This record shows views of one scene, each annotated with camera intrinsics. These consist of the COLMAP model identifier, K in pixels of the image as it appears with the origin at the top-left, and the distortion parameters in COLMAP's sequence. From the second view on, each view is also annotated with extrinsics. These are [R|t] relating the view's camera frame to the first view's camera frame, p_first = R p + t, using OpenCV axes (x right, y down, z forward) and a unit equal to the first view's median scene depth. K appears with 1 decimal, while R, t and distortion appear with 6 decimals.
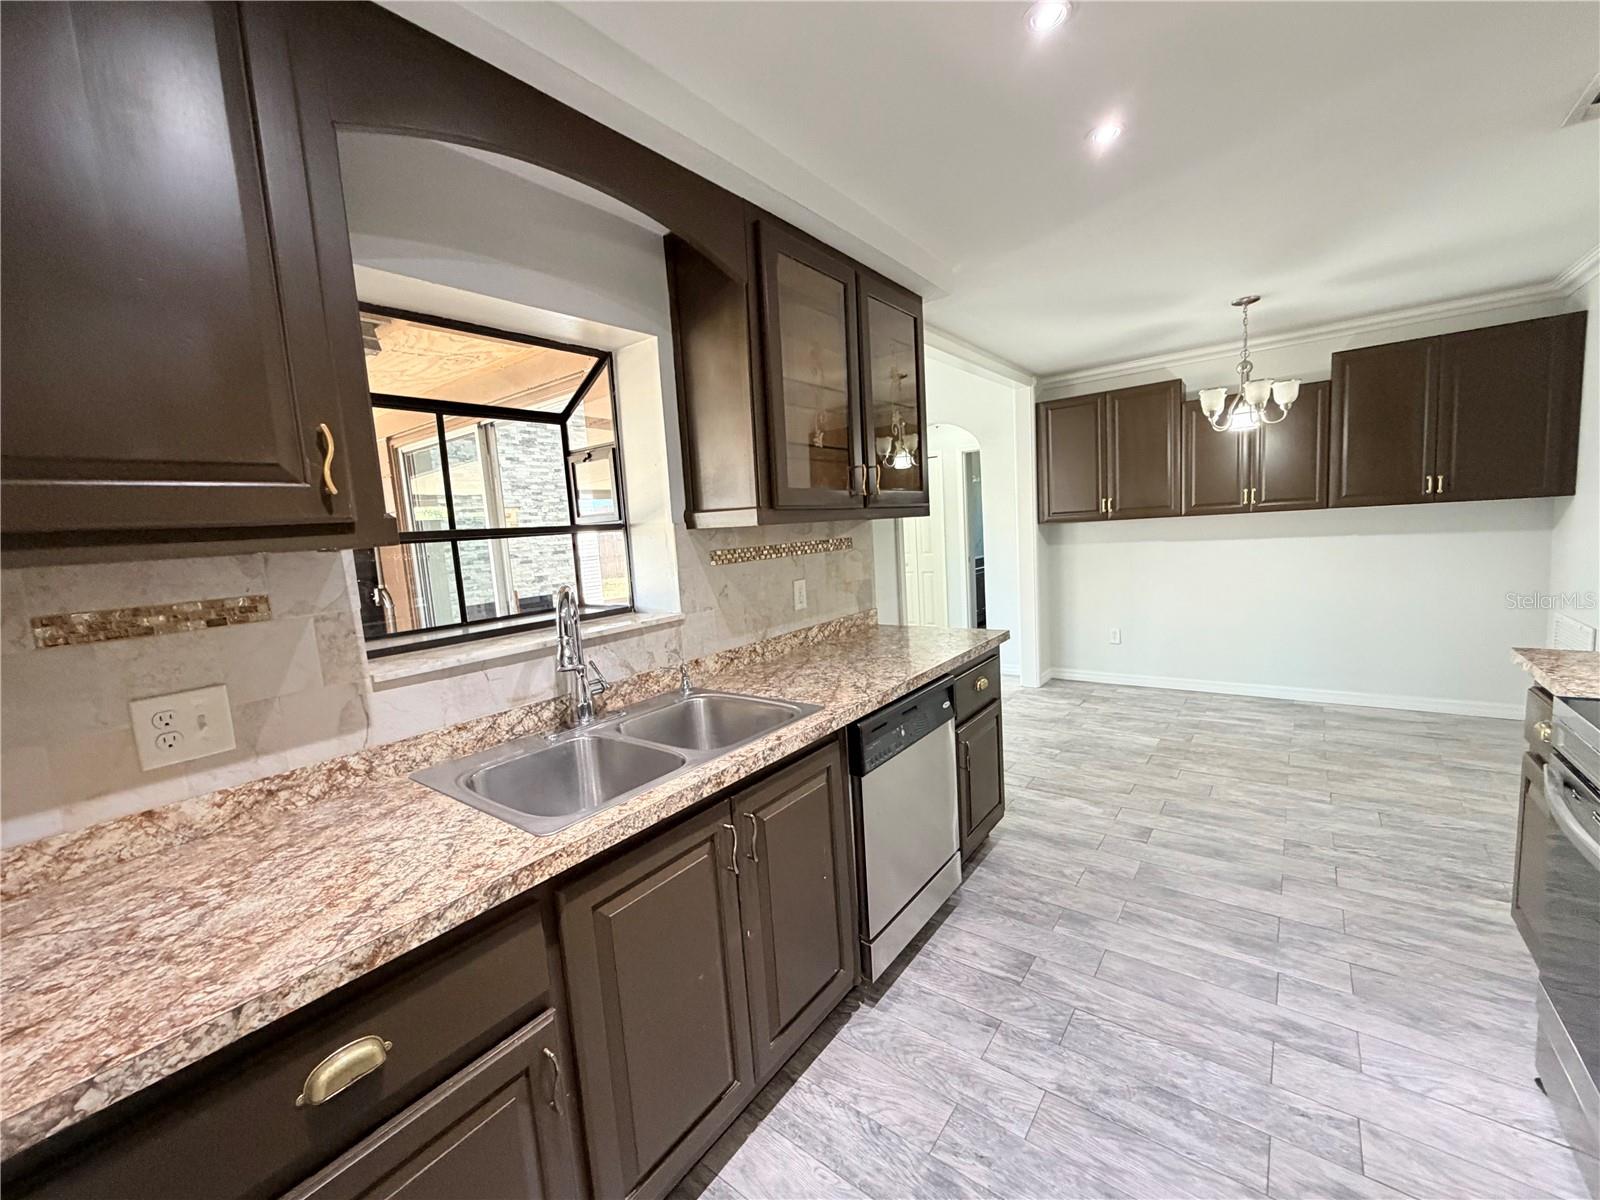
lens RADIAL K [[639.6, 0, 796.0], [0, 639.6, 599.2], [0, 0, 1]] dist [0.000732, 0.000542]
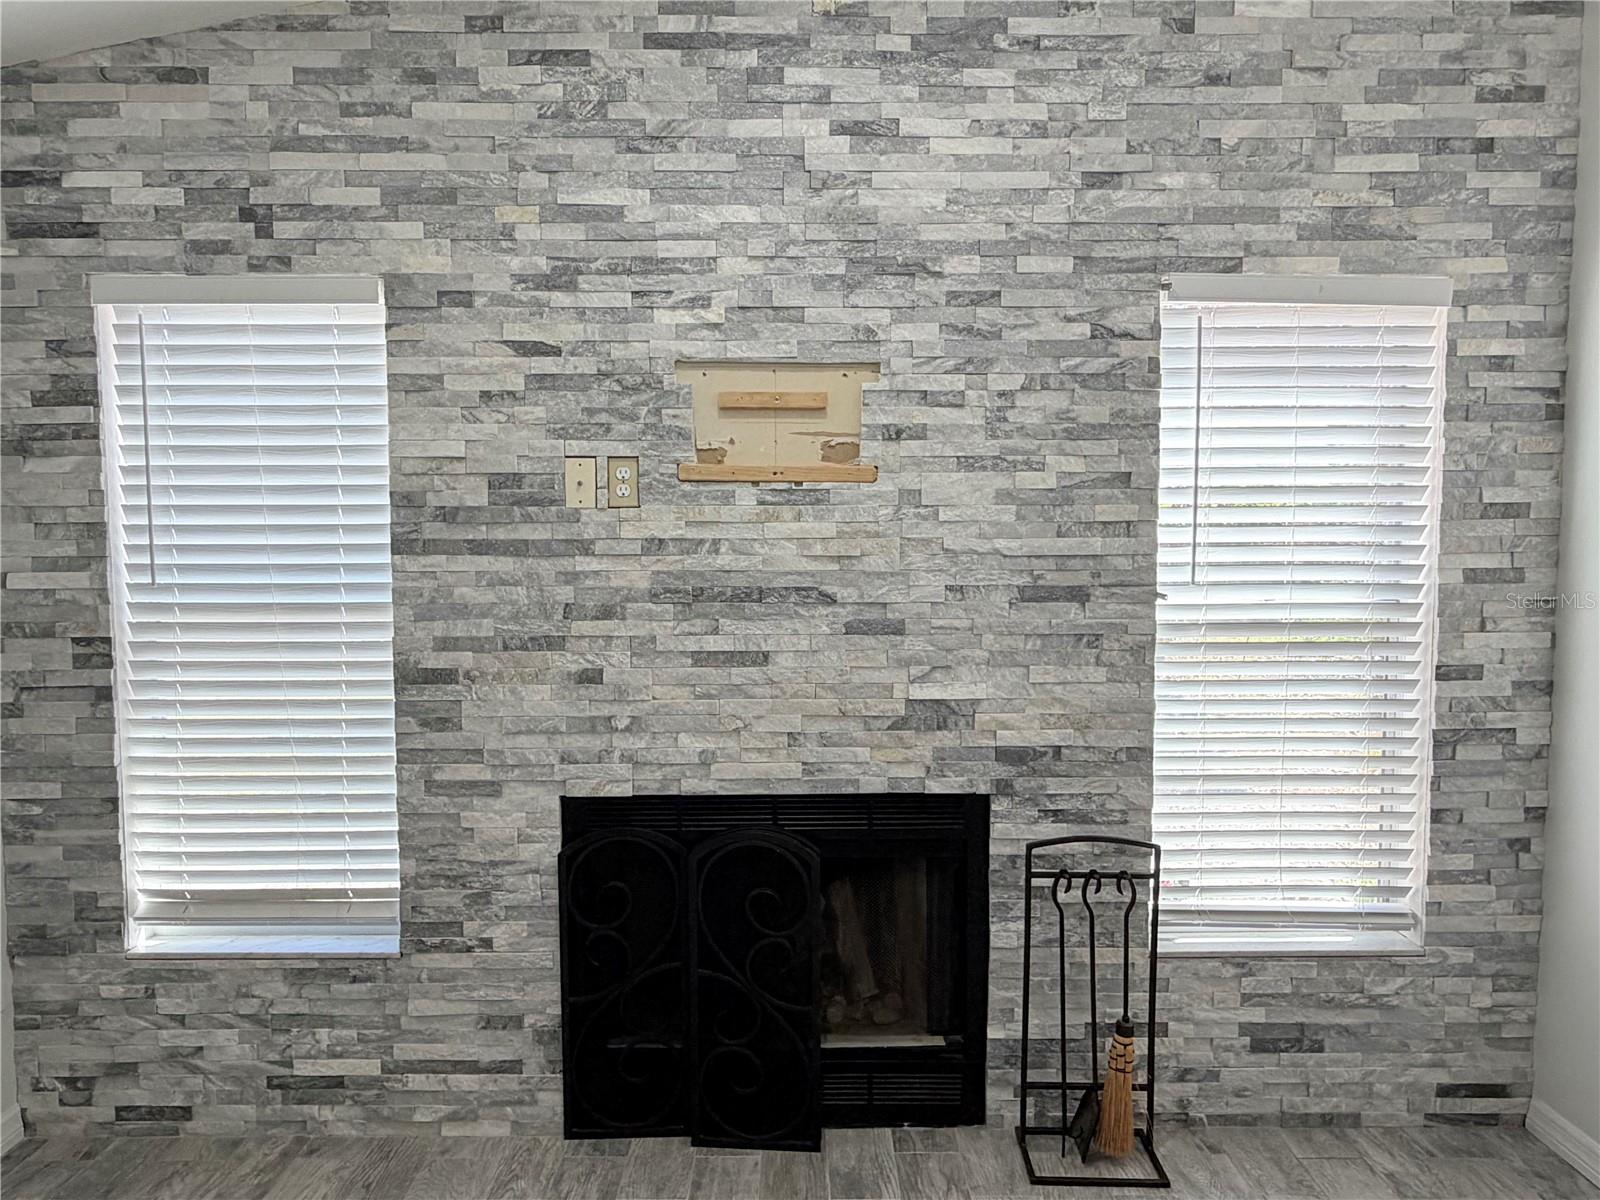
lens RADIAL K [[1021.6, 0, 789.9], [0, 1021.6, 599.7], [0, 0, 1]] dist [0.004380, -0.001431]
pose [[0.619681, 0.115419, -0.776321, -0.455391], [-0.127498, 0.990793, 0.045533, -0.198756], [0.774428, 0.070764, 0.628692, 1.932563]]
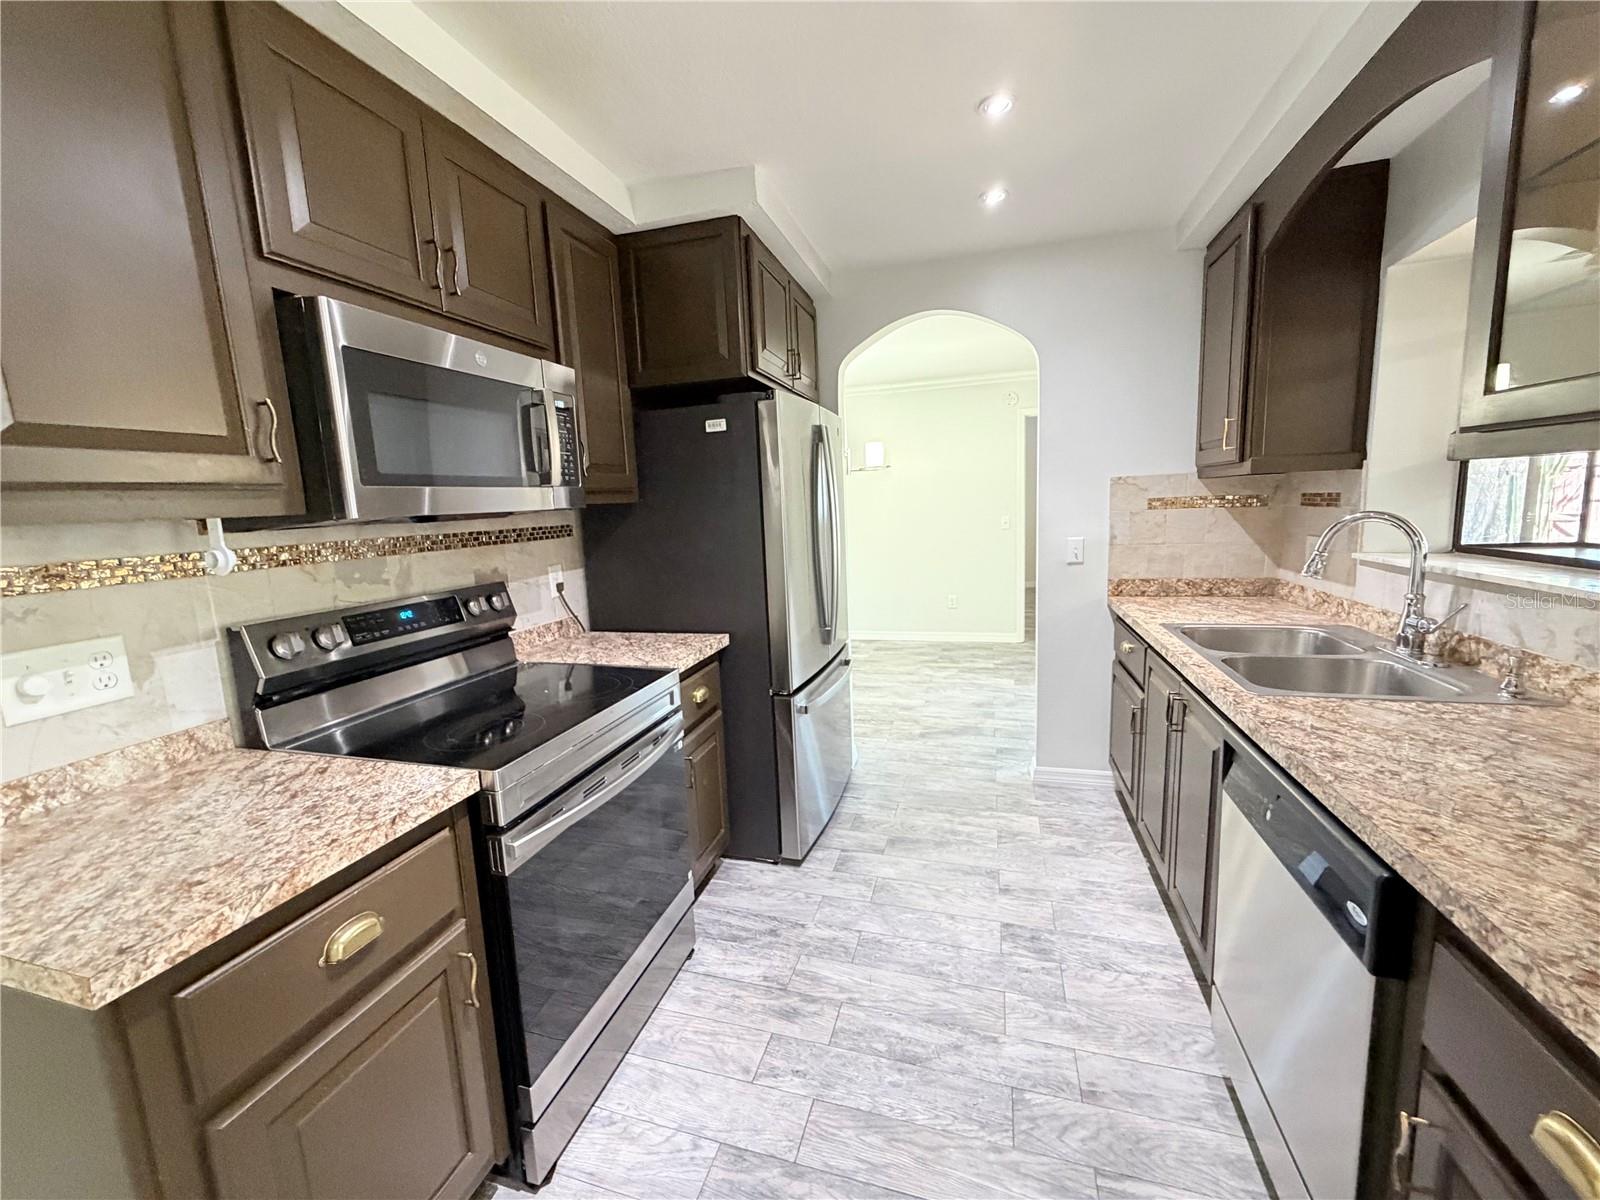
lens RADIAL K [[639.6, 0, 795.0], [0, 639.6, 598.8], [0, 0, 1]] dist [0.000732, 0.000542]
pose [[-0.927288, 0.159979, -0.338444, 0.531141], [0.064833, 0.959054, 0.275702, -0.135752], [0.368692, 0.233713, -0.899691, 0.918330]]
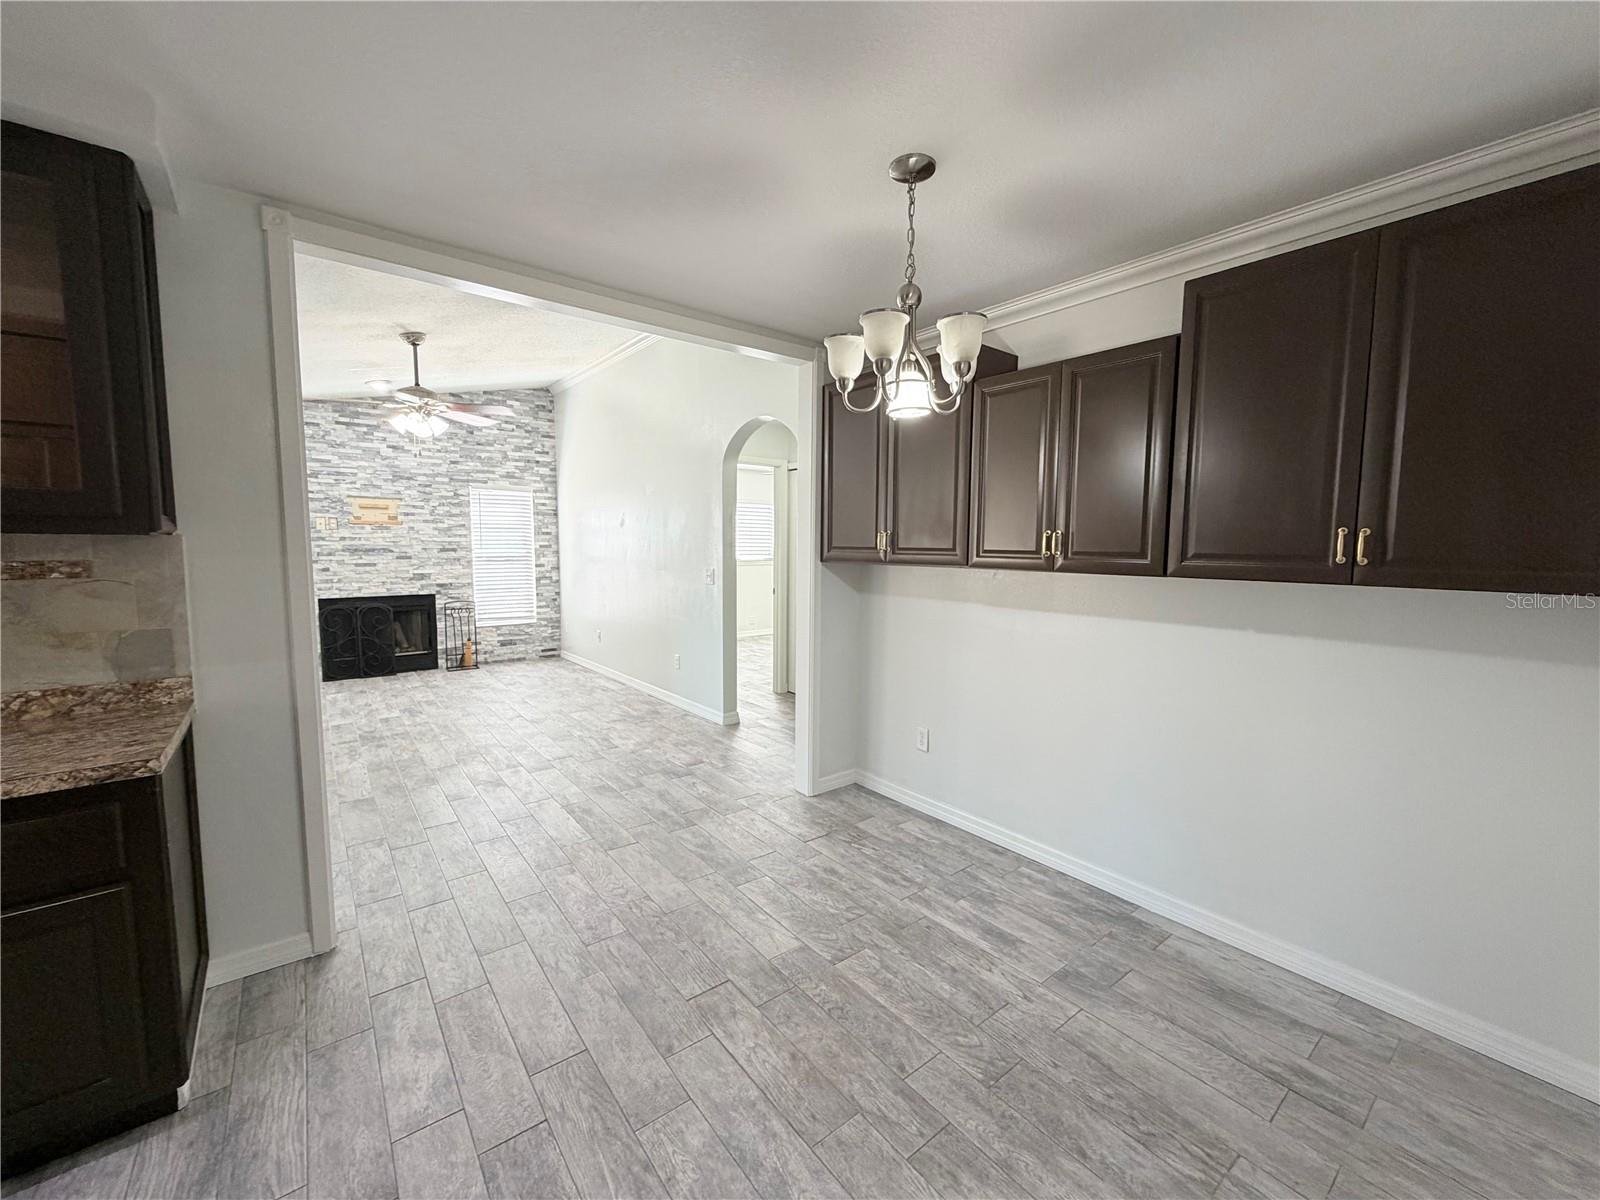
lens RADIAL K [[639.6, 0, 794.9], [0, 639.6, 598.3], [0, 0, 1]] dist [0.000732, 0.000542]
pose [[0.966987, 0.093687, -0.236978, 0.906785], [-0.097645, 0.995209, -0.004996, -0.125604], [0.235374, 0.027971, 0.971502, 0.567352]]
